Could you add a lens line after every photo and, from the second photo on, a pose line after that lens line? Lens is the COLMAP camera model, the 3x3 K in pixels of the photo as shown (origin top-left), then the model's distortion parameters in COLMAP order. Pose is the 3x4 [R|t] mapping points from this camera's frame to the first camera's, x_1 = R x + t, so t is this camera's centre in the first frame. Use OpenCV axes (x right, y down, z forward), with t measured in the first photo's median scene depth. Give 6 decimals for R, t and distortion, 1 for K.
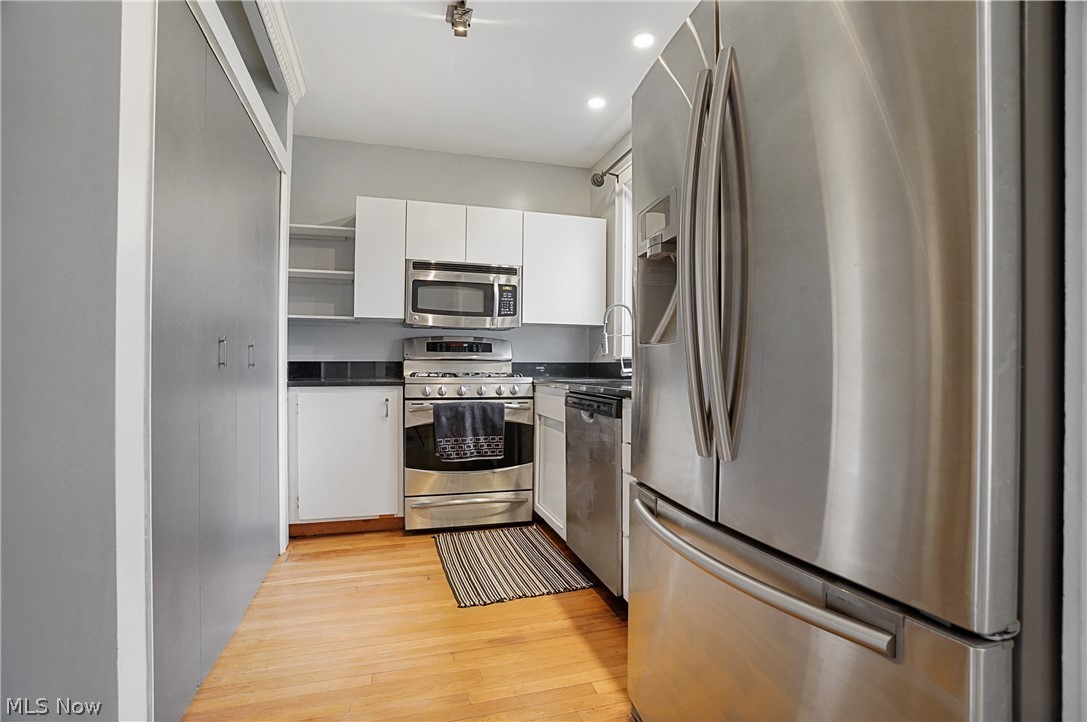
lens RADIAL K [[496.7, 0, 543.7], [0, 496.7, 367.9], [0, 0, 1]] dist [-0.057772, 0.031305]
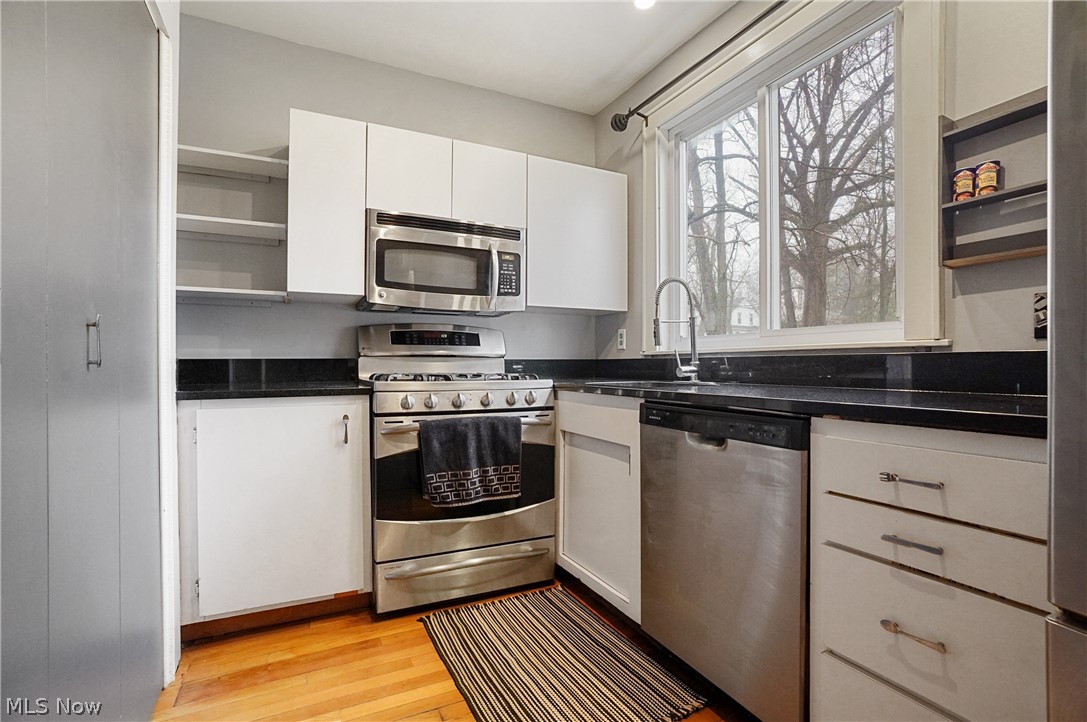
lens RADIAL K [[496.7, 0, 543.7], [0, 496.7, 367.9], [0, 0, 1]] dist [-0.057772, 0.031305]
pose [[0.986176, -0.007565, 0.165529, -0.158250], [0.007148, 0.999970, 0.003115, 0.000055], [-0.165547, -0.001889, 0.986200, 0.301785]]
